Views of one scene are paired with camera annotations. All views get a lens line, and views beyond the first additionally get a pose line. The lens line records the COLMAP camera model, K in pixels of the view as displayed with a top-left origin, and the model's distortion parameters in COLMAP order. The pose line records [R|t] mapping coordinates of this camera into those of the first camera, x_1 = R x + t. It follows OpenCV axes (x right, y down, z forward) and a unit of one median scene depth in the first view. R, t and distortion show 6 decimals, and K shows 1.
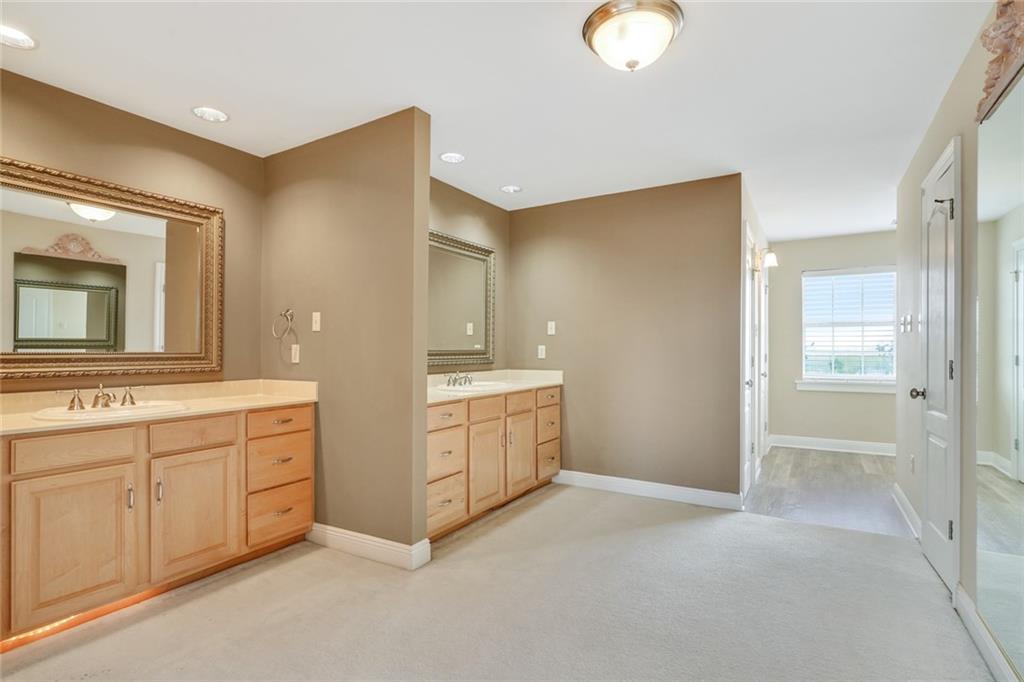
lens RADIAL K [[494.1, 0, 515.3], [0, 494.1, 345.5], [0, 0, 1]] dist [-0.001714, -0.000543]
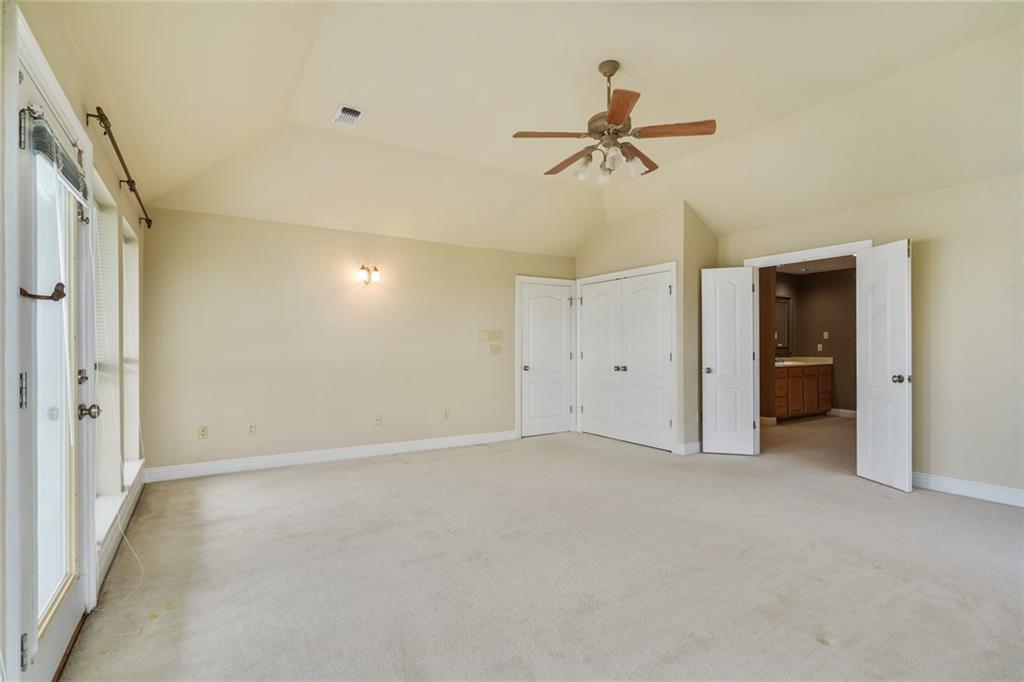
lens RADIAL K [[494.1, 0, 504.2], [0, 494.1, 341.6], [0, 0, 1]] dist [-0.001714, -0.000543]
pose [[0.887646, -0.003373, -0.460513, -0.166413], [0.007215, 0.999952, 0.006583, -0.035574], [0.460469, -0.009166, 0.887628, -1.389511]]
